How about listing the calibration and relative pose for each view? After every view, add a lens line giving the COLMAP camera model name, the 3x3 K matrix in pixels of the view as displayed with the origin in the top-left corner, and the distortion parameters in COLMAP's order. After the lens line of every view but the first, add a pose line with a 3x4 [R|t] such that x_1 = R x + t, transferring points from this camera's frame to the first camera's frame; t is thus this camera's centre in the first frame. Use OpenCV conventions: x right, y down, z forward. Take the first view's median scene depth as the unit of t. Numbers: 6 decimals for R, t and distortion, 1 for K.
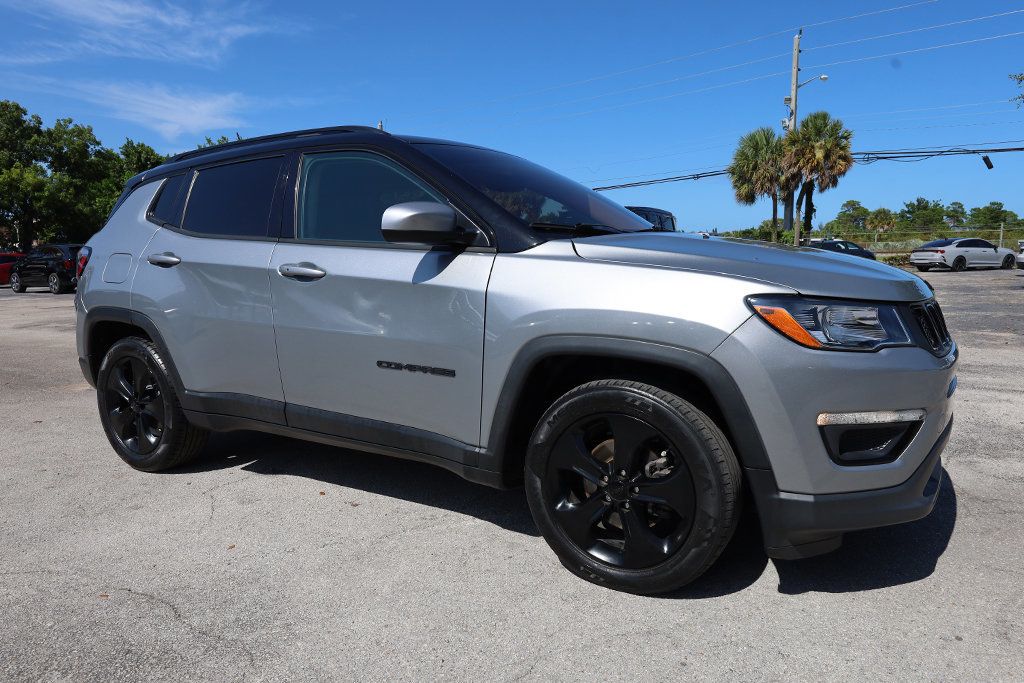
lens RADIAL K [[675.3, 0, 524.9], [0, 675.3, 362.7], [0, 0, 1]] dist [0.002330, 0.001206]
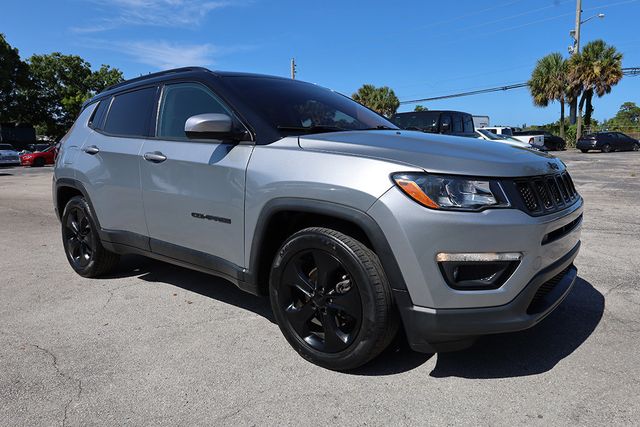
lens RADIAL K [[448.1, 0, 319.6], [0, 448.1, 205.0], [0, 0, 1]] dist [-0.003431, 0.005341]
pose [[0.987898, 0.013556, -0.154509, 0.256269], [-0.016941, 0.999644, -0.020612, -0.004218], [0.154175, 0.022981, 0.987776, -0.001610]]
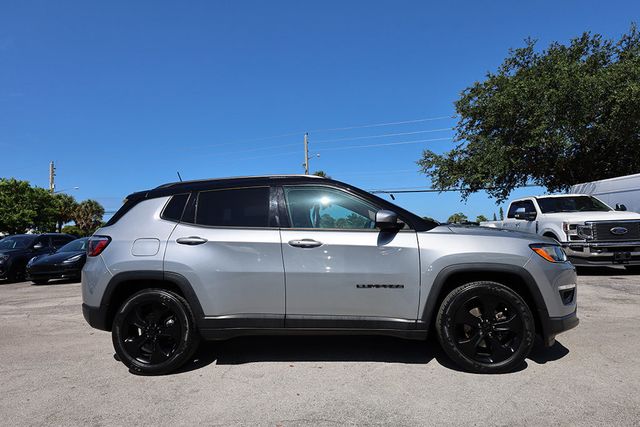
lens RADIAL K [[388.9, 0, 326.6], [0, 388.9, 209.0], [0, 0, 1]] dist [0.003036, 0.000704]
pose [[0.902653, 0.014509, 0.430124, -0.732769], [0.091061, 0.970364, -0.223832, 0.027423], [-0.420625, 0.241210, 0.874581, -0.050036]]
